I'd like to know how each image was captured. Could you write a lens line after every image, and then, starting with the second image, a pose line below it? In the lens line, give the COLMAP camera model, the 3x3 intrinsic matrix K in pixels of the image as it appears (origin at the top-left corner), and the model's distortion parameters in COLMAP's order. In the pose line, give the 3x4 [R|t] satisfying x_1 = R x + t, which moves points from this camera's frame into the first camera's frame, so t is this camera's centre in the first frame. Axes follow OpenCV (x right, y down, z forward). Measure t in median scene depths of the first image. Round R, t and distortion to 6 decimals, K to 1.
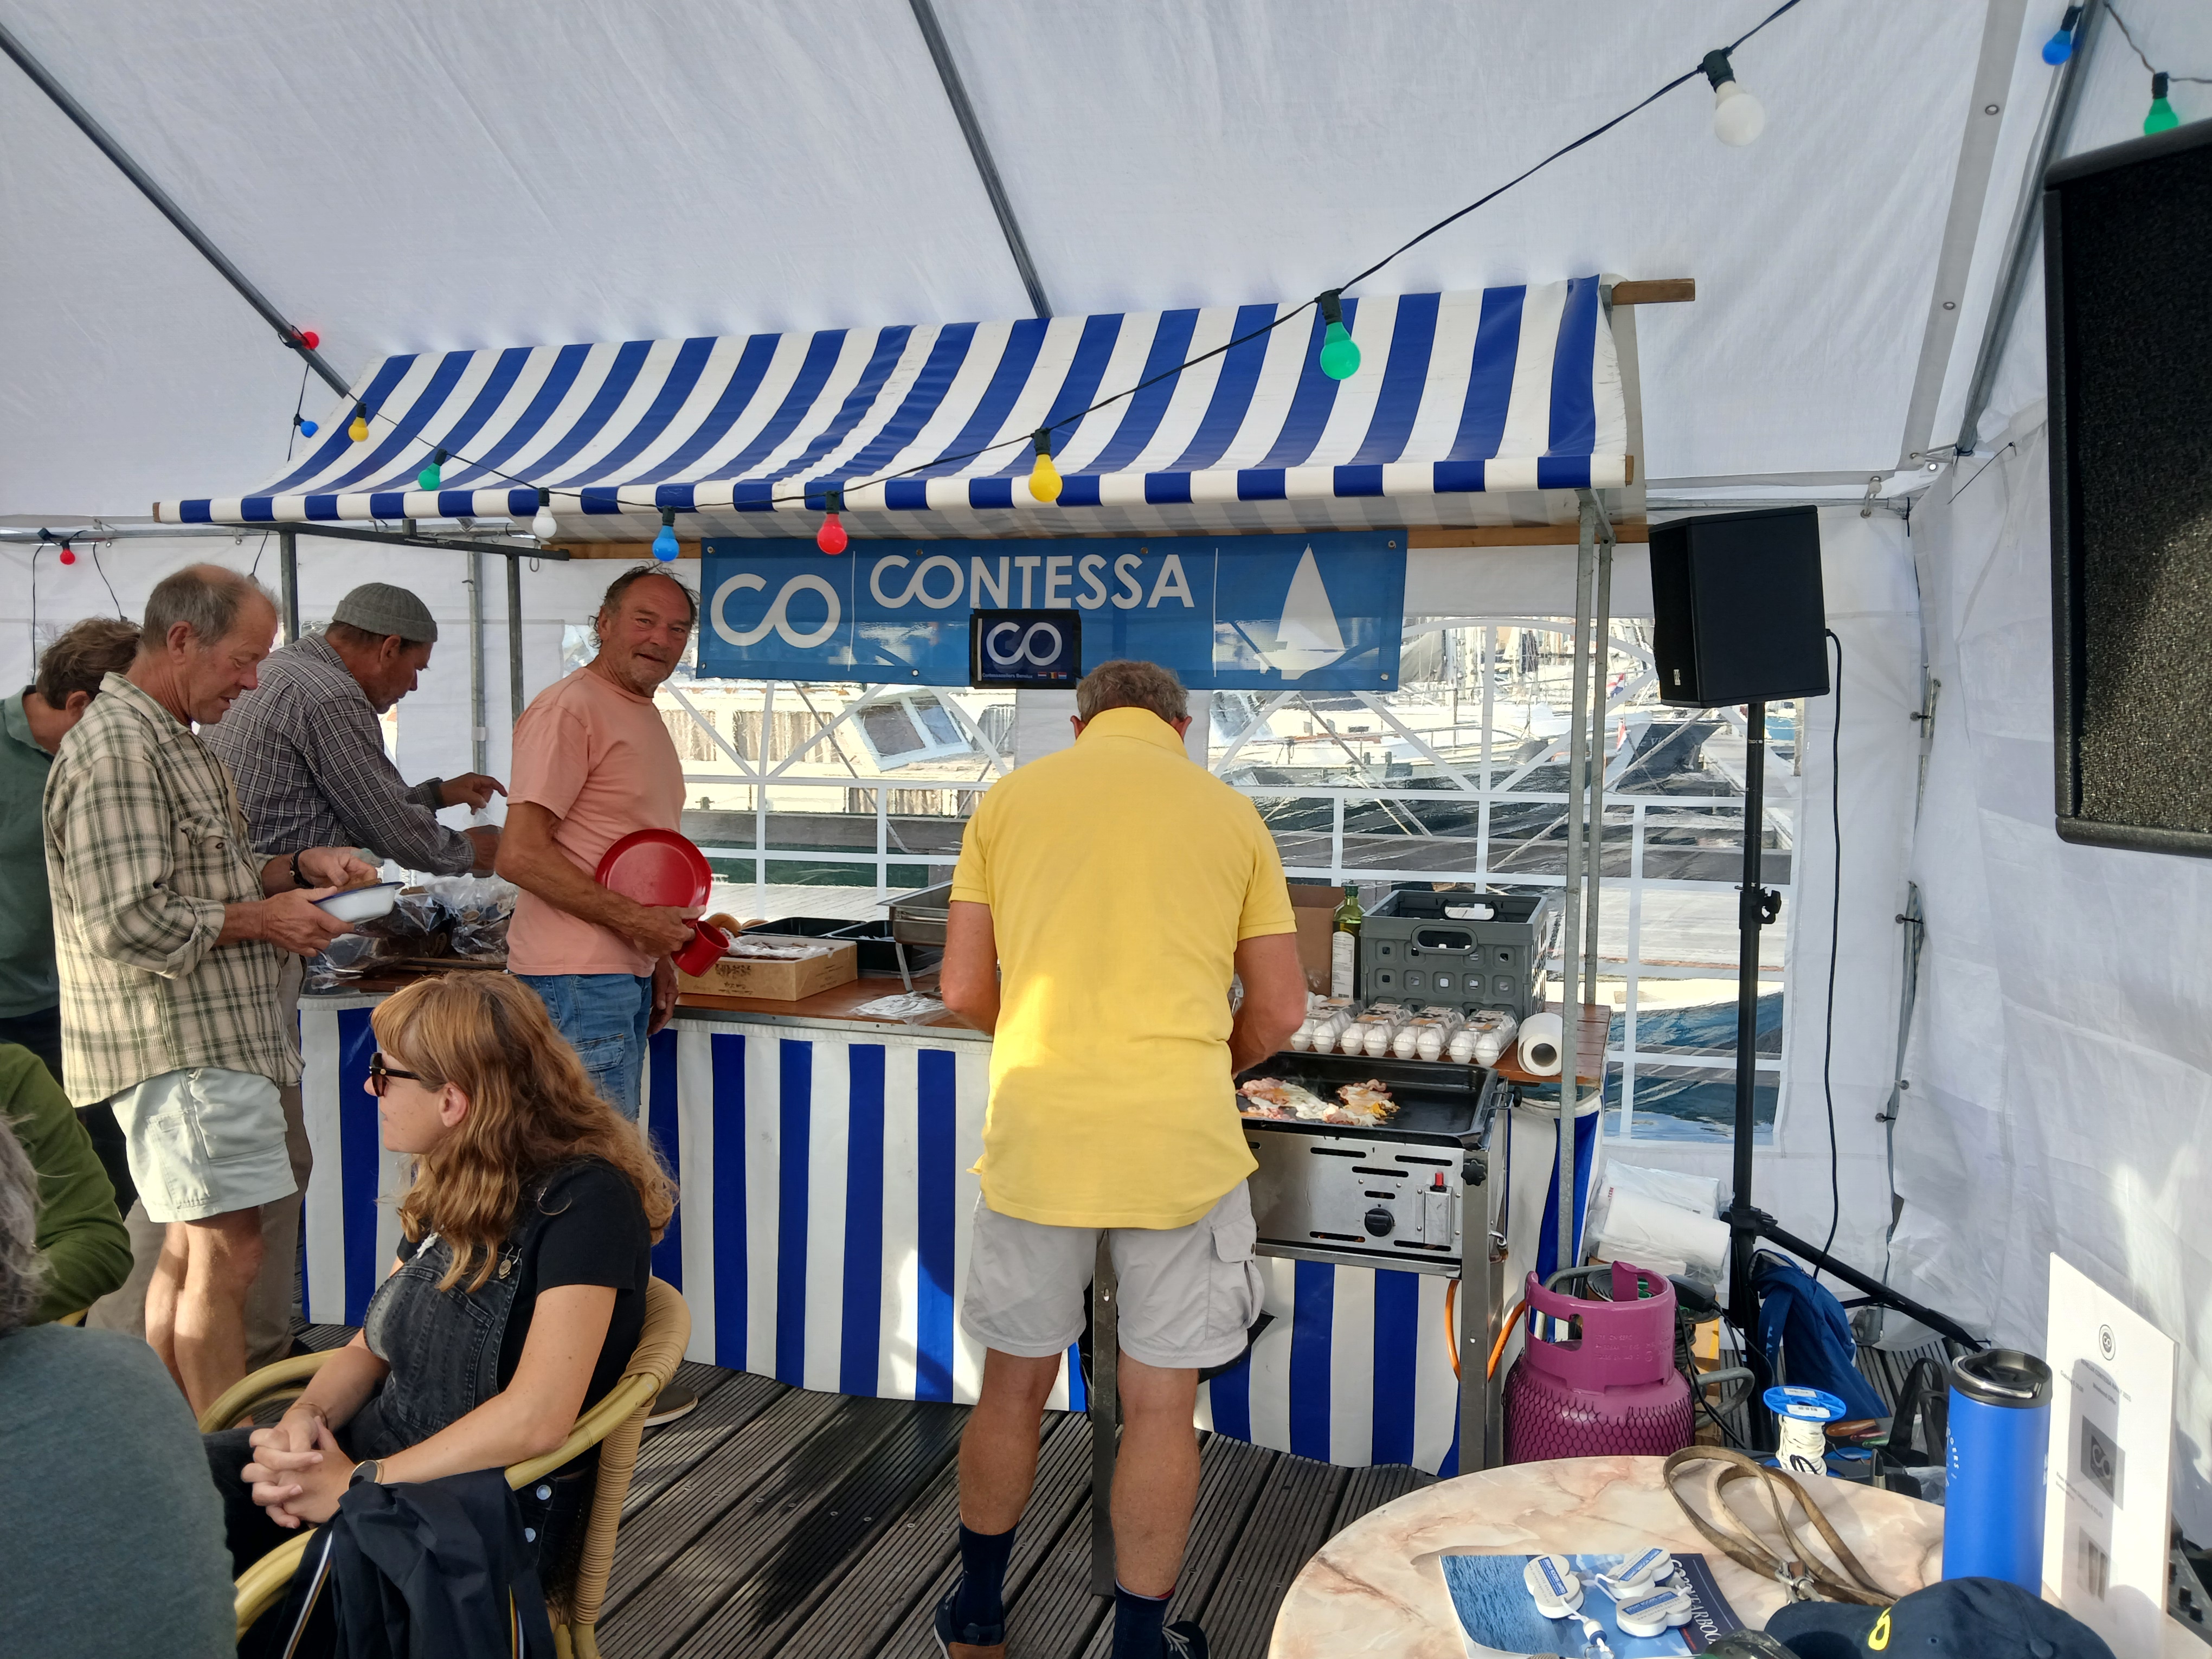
lens RADIAL K [[1690.0, 0, 1107.5], [0, 1690.0, 828.0], [0, 0, 1]] dist [0.011361, -0.052155]
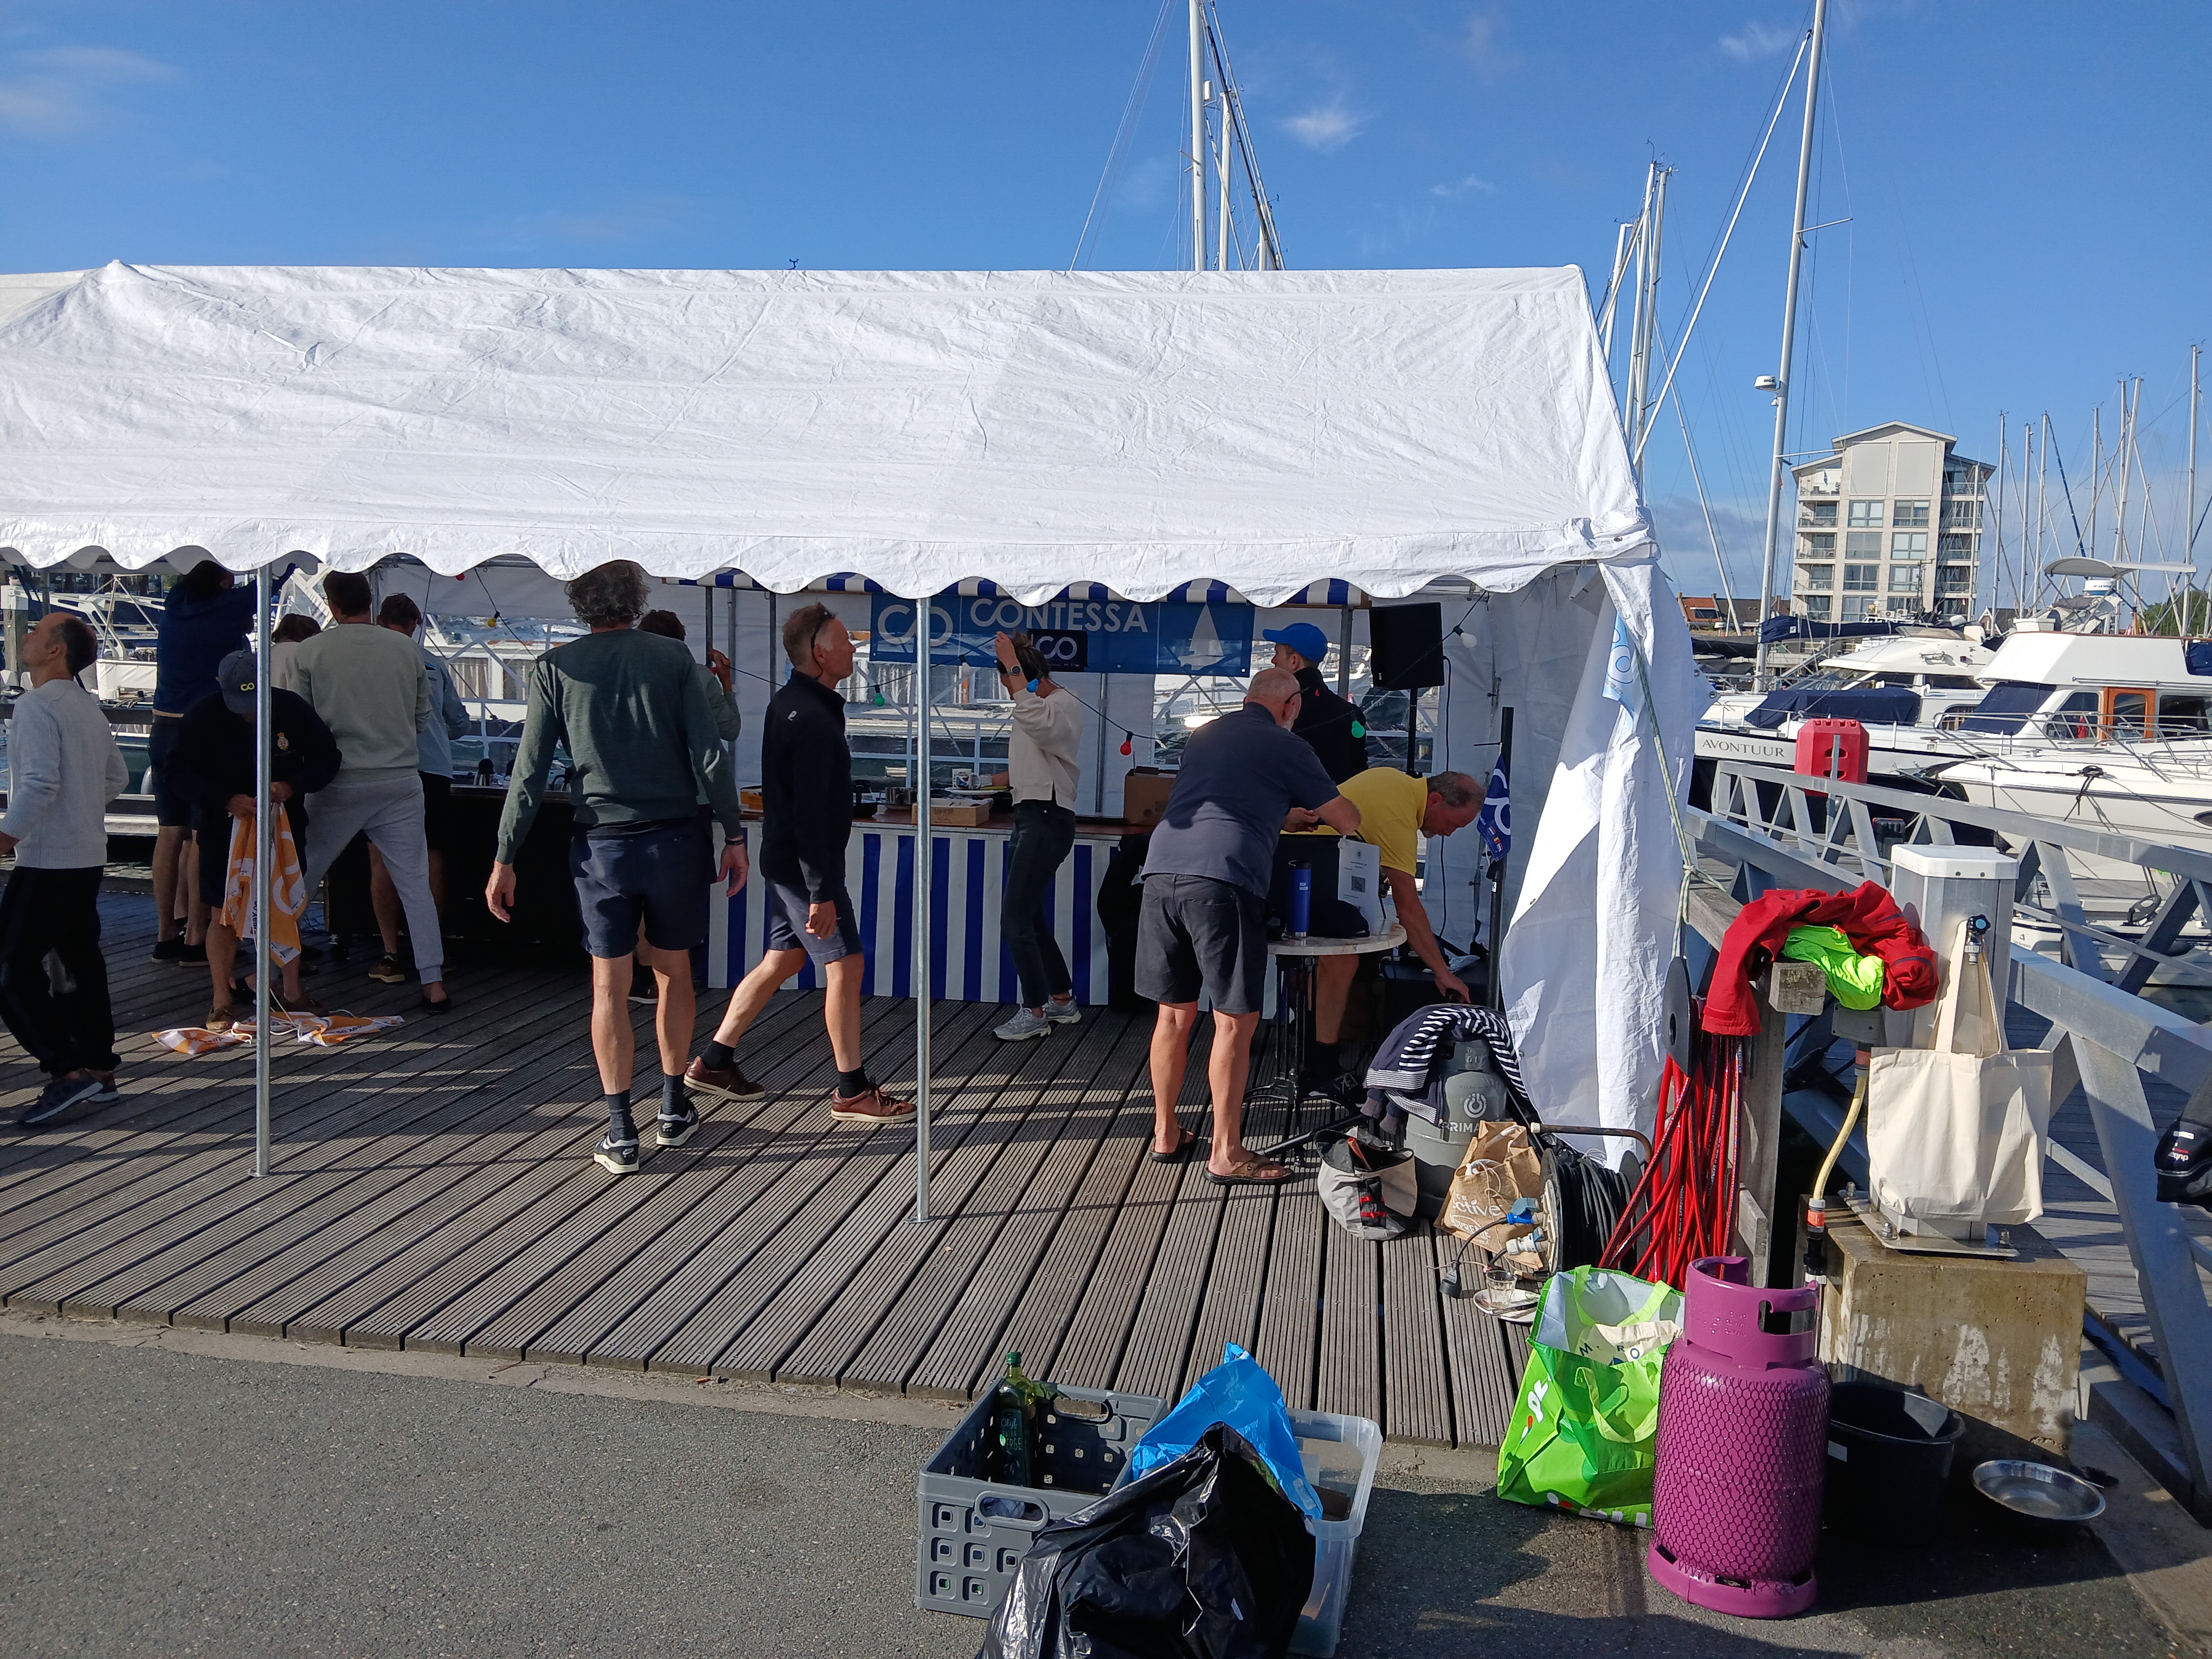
lens RADIAL K [[1690.0, 0, 1090.5], [0, 1690.0, 808.1], [0, 0, 1]] dist [0.011361, -0.052155]
pose [[0.988406, 0.005706, 0.151730, -0.636720], [-0.010245, 0.999523, 0.029150, 0.037349], [-0.151491, -0.030366, 0.987992, -1.933852]]
